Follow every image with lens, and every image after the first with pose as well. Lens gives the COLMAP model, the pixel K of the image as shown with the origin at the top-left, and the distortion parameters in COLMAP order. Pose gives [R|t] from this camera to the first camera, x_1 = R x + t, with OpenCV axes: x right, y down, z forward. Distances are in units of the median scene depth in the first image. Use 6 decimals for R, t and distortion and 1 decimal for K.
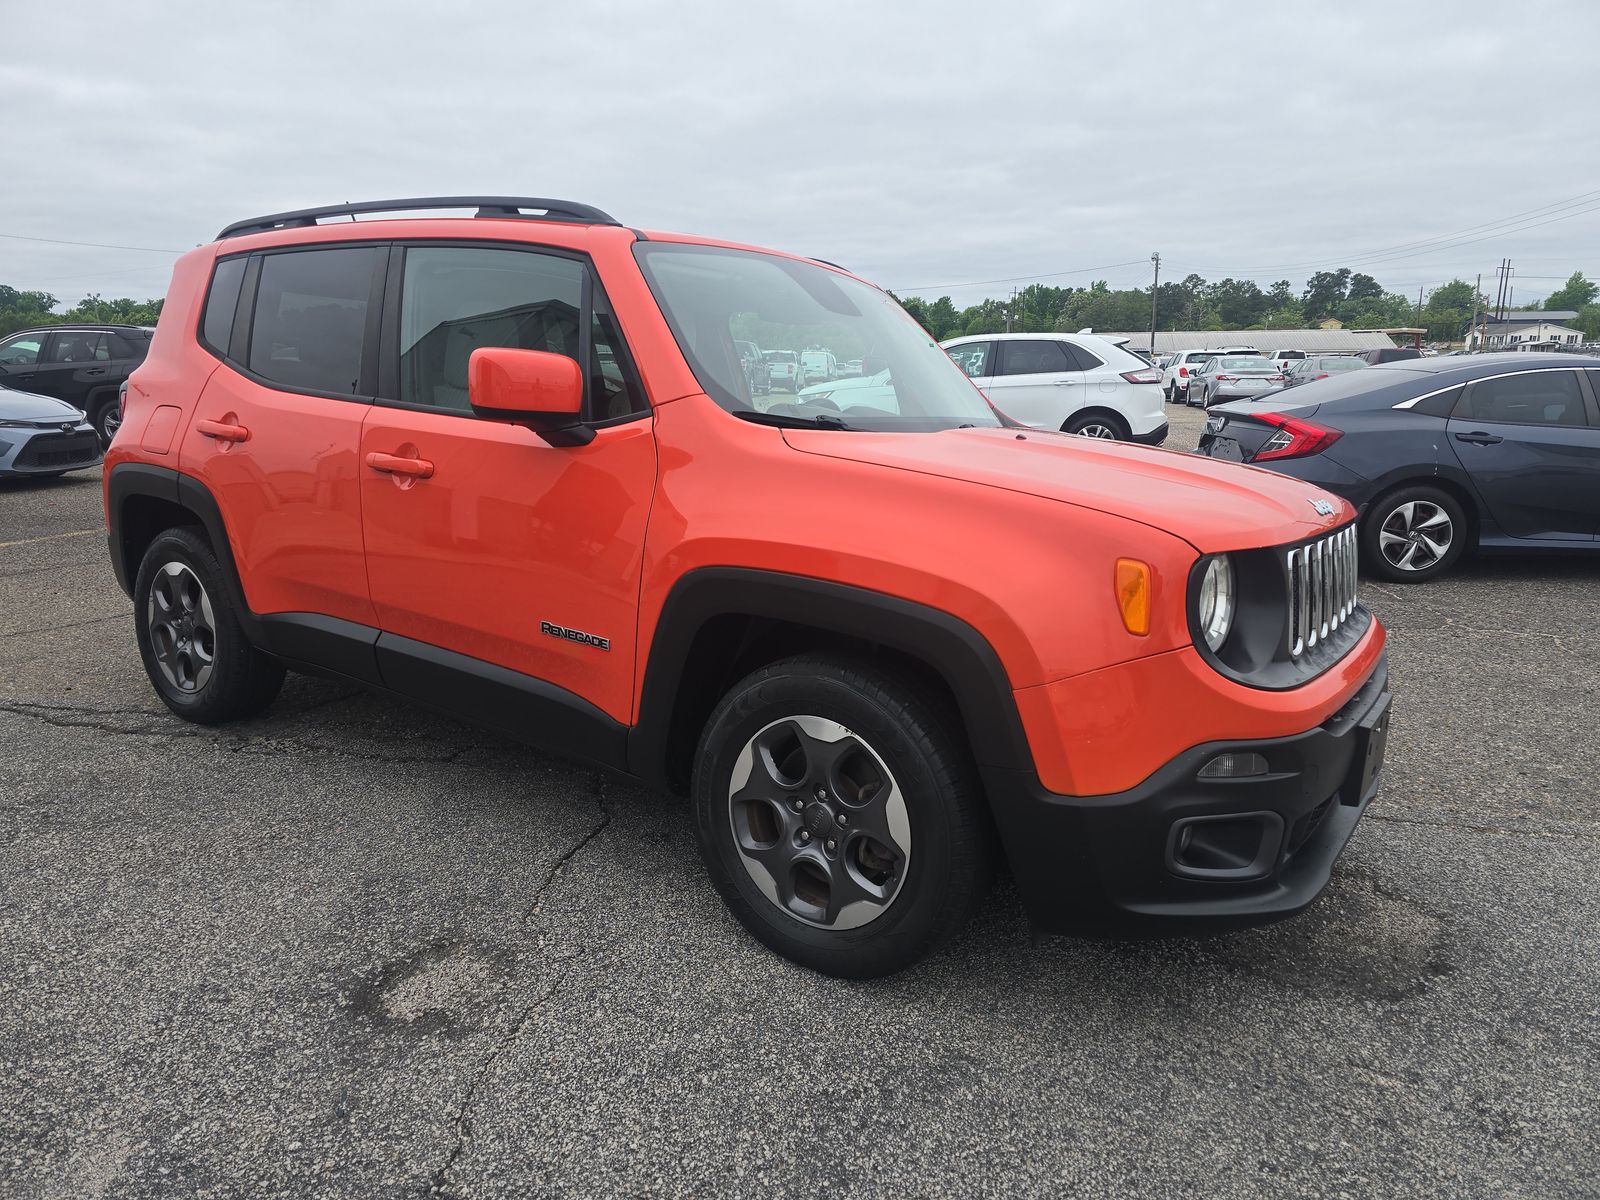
lens RADIAL K [[1096.0, 0, 799.1], [0, 1096.0, 595.3], [0, 0, 1]] dist [0.027337, -0.014116]
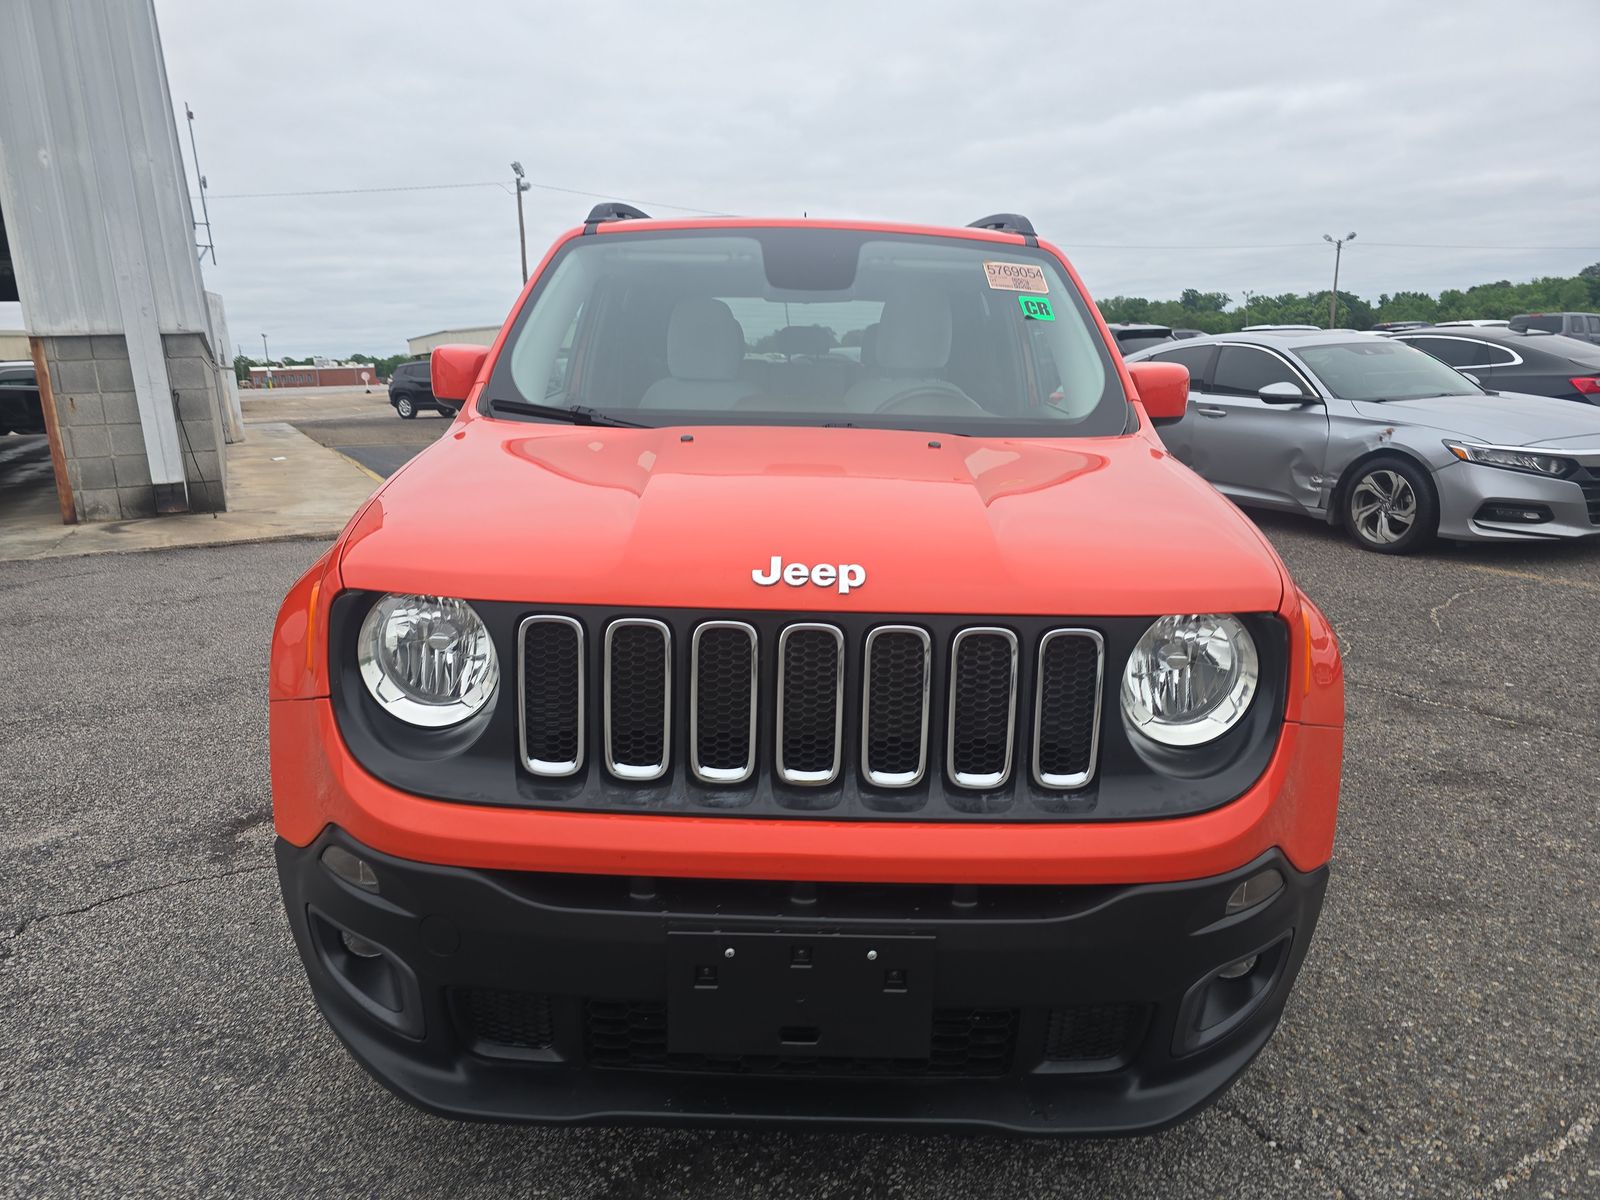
lens RADIAL K [[1096.0, 0, 795.7], [0, 1096.0, 606.9], [0, 0, 1]] dist [0.027337, -0.014116]
pose [[0.566616, 0.168084, -0.806656, 0.753389], [-0.152148, 0.983481, 0.098057, -0.096648], [0.809813, 0.067170, 0.582830, 0.512742]]
